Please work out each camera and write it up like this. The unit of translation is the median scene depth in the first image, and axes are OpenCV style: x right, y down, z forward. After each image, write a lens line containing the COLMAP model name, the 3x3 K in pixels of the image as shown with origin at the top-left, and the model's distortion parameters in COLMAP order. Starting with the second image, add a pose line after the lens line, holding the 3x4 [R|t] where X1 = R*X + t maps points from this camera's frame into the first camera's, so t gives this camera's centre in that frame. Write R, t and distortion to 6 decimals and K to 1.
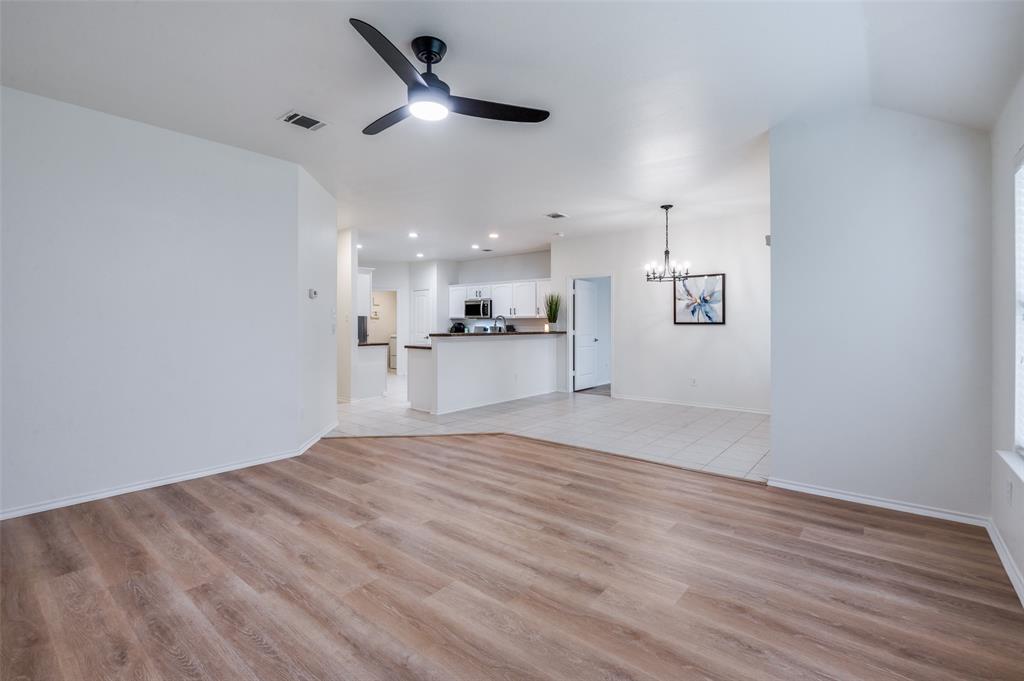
lens RADIAL K [[465.8, 0, 513.6], [0, 465.8, 323.3], [0, 0, 1]] dist [0.000817, -0.007414]
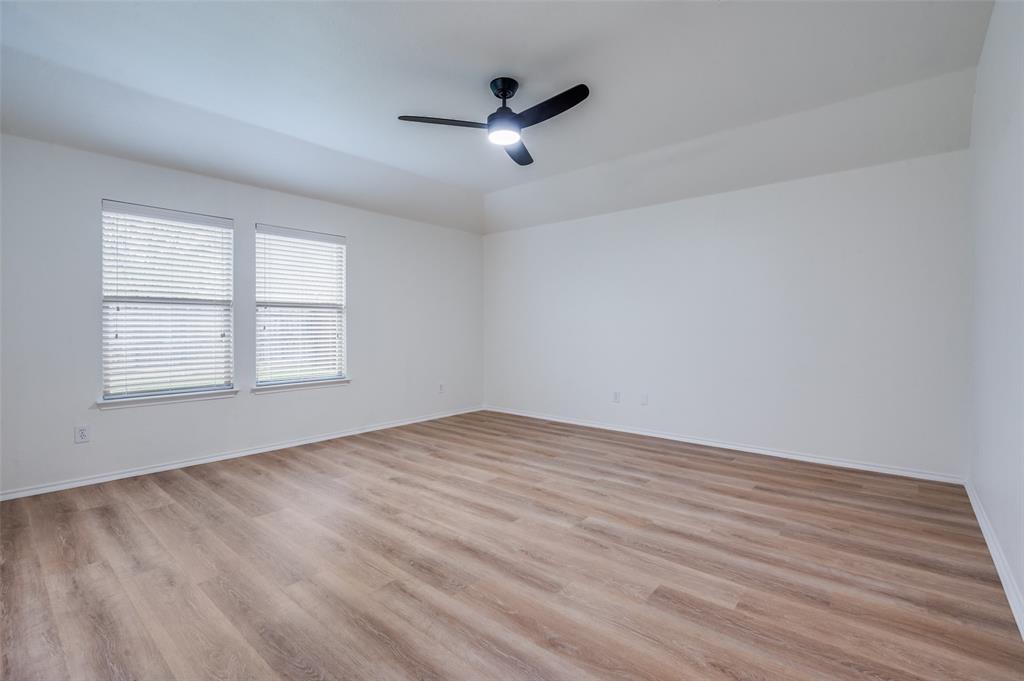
lens RADIAL K [[465.7, 0, 517.7], [0, 465.7, 327.5], [0, 0, 1]] dist [-0.001496, -0.007516]
pose [[-0.999900, 0.000155, 0.014162, -0.083895], [0.000043, 0.999969, -0.007896, 0.019864], [-0.014163, -0.007894, -0.999869, 0.804990]]
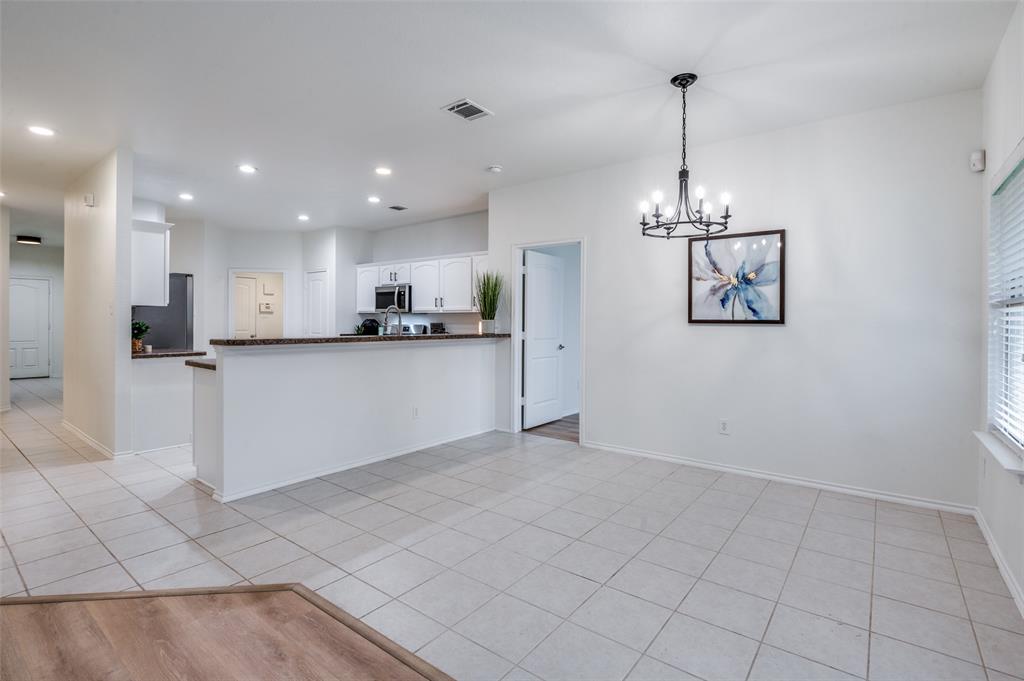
lens RADIAL K [[481.6, 0, 514.4], [0, 481.6, 325.1], [0, 0, 1]] dist [-0.000709, -0.000079]
pose [[0.999628, 0.005634, 0.026683, 0.120585], [-0.005856, 0.999949, 0.008269, 0.000610], [-0.026635, -0.008422, 0.999610, 0.430064]]
